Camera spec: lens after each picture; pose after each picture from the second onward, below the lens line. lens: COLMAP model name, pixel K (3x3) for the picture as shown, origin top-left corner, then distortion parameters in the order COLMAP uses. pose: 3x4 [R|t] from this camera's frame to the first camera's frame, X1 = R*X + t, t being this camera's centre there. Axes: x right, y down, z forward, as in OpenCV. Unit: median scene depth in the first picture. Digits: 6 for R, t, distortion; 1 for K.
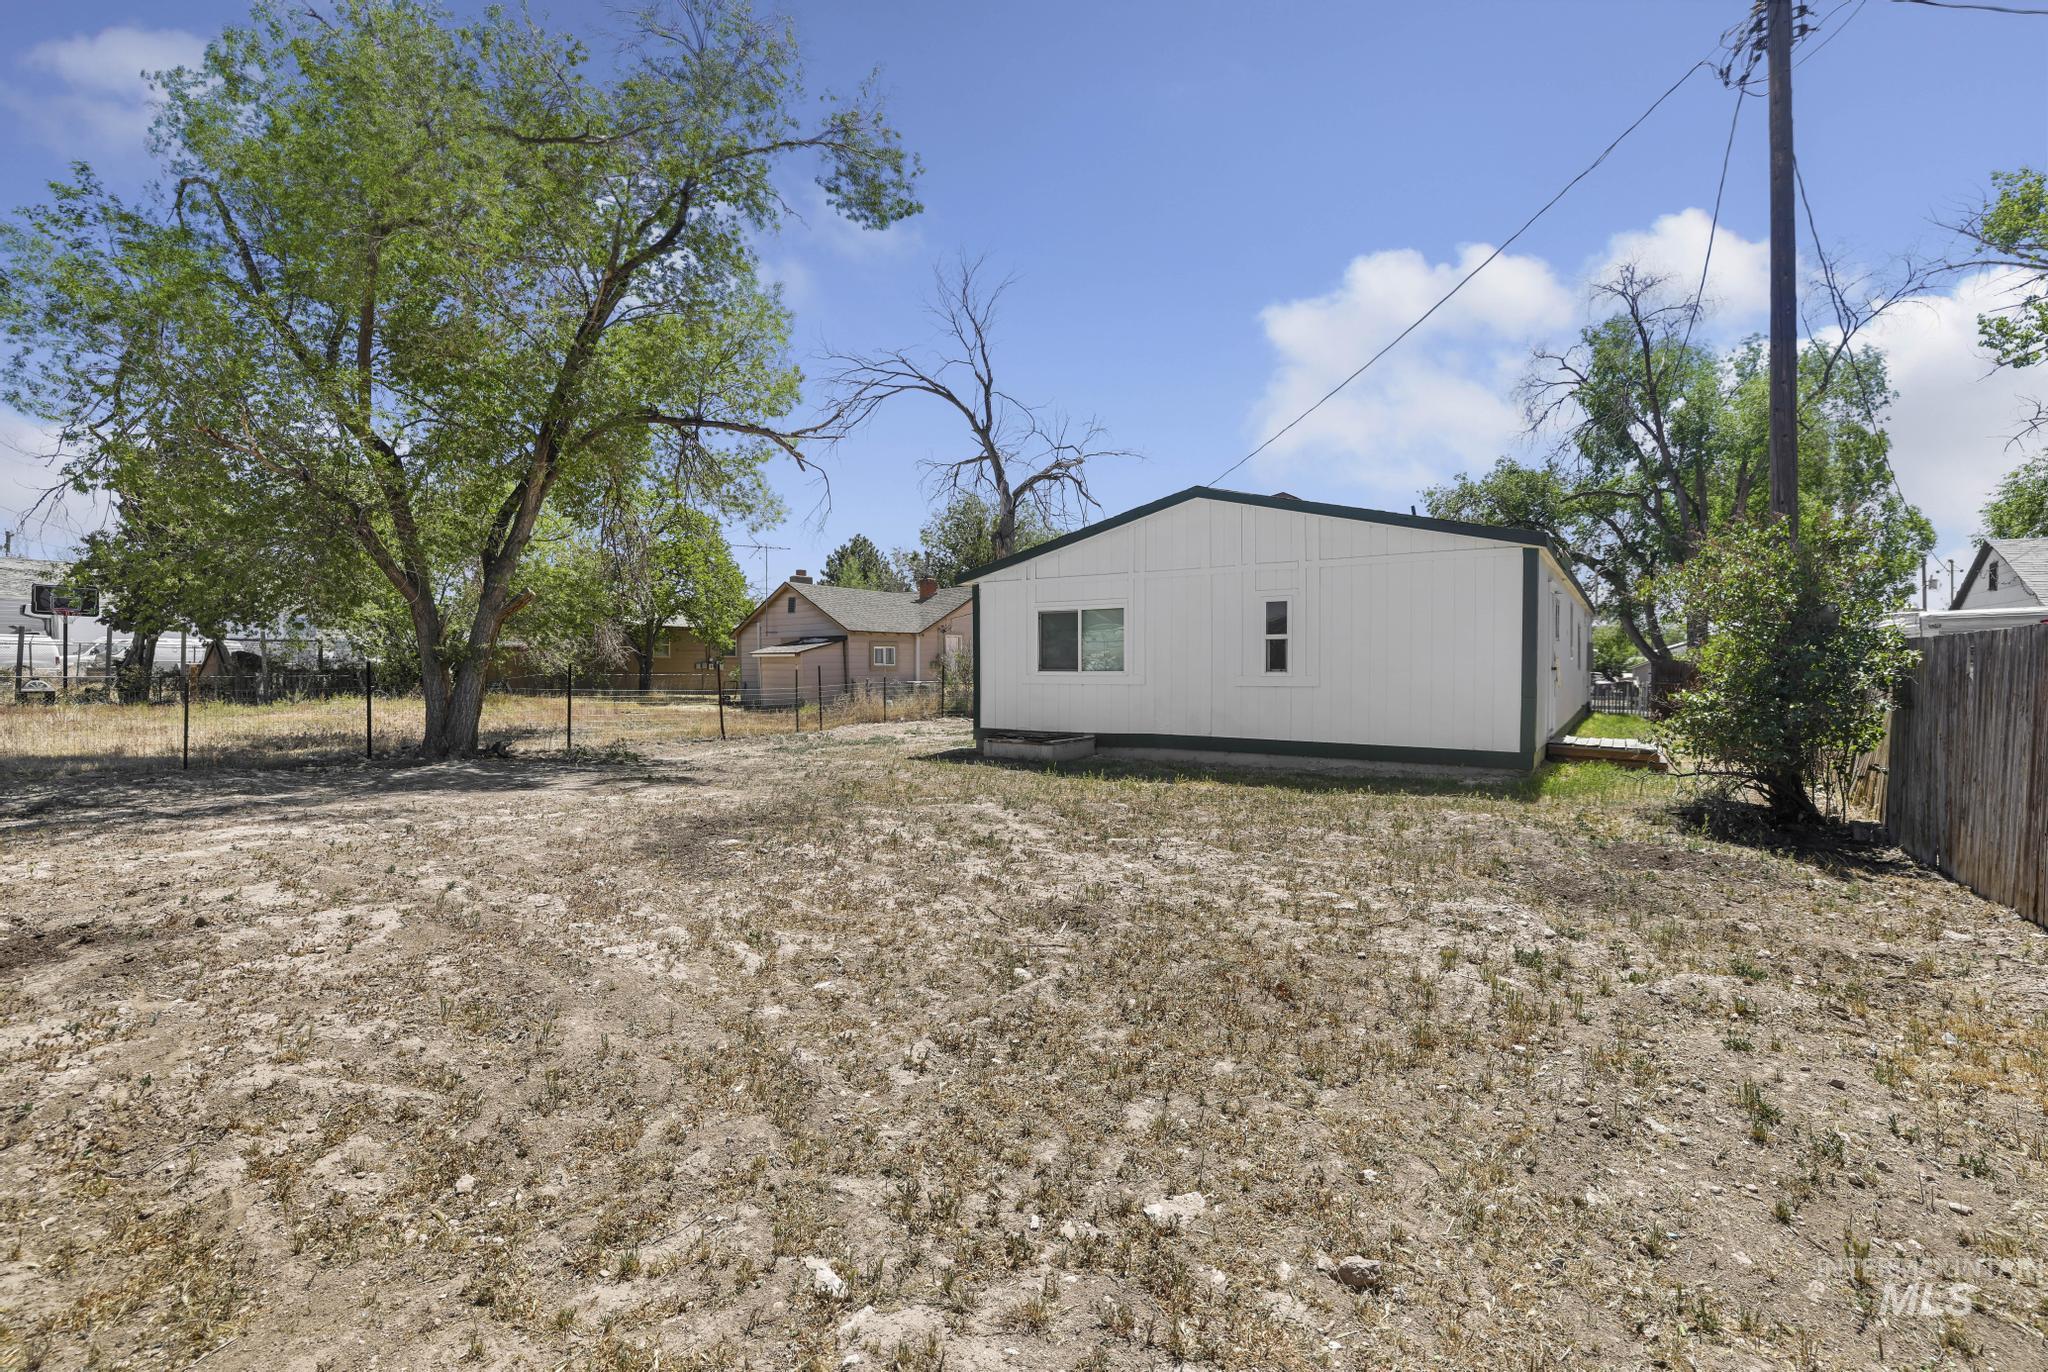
lens RADIAL K [[892.9, 0, 1019.8], [0, 892.9, 677.8], [0, 0, 1]] dist [-0.053920, 0.019744]
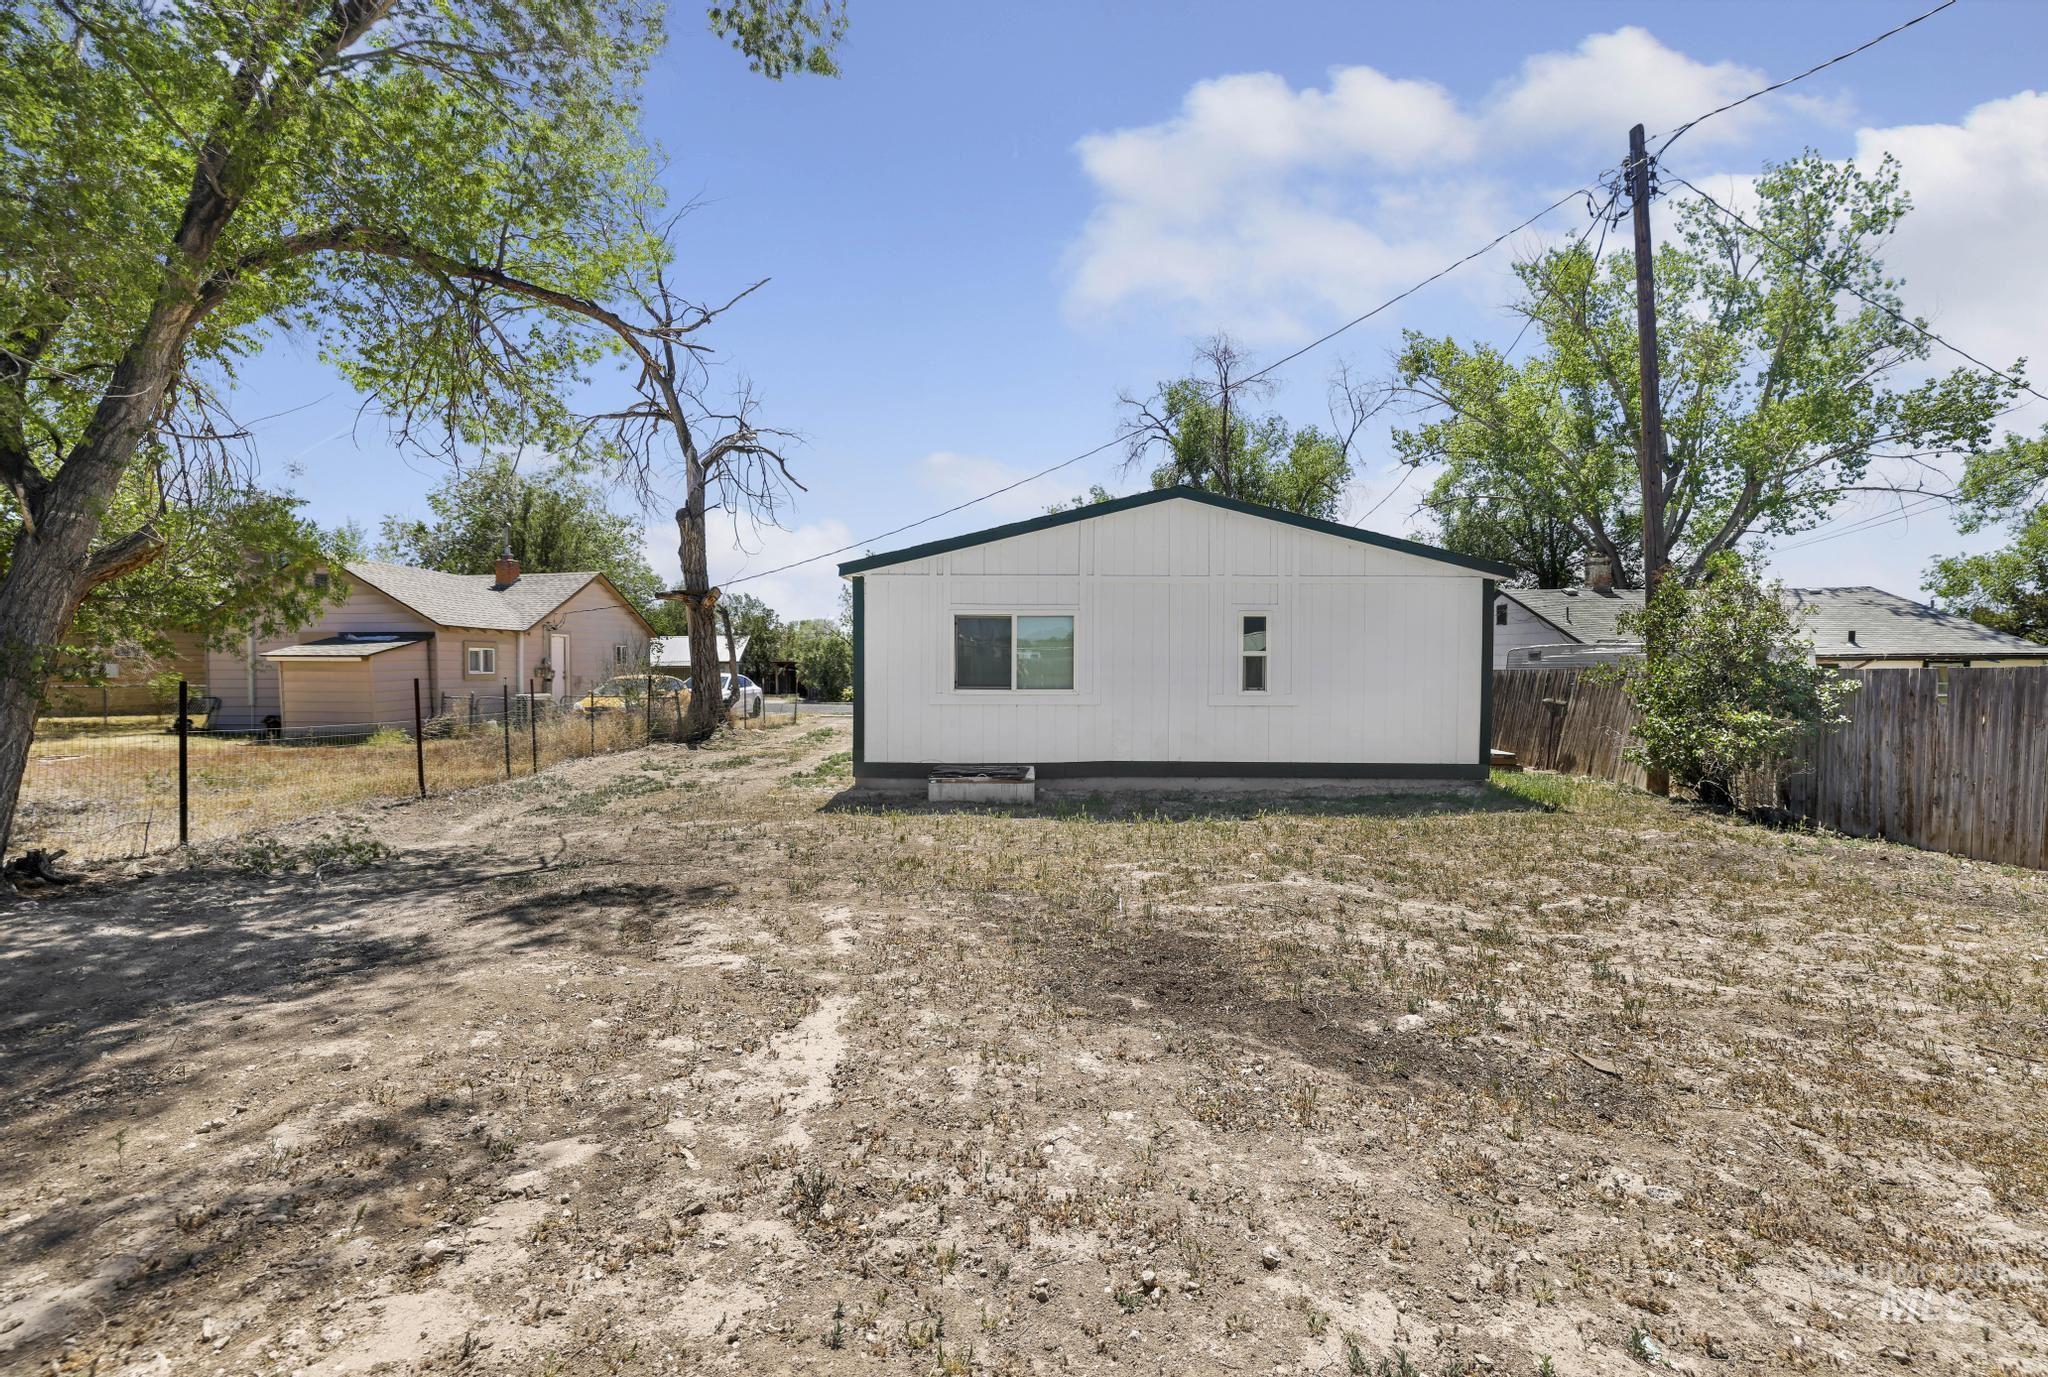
lens RADIAL K [[881.2, 0, 1024.0], [0, 881.2, 688.5], [0, 0, 1]] dist [-0.034573, 0.000100]
pose [[0.827535, -0.007975, 0.561358, -0.361819], [0.002393, 0.999940, 0.010678, -0.015819], [-0.561410, -0.007493, 0.827504, 0.285958]]
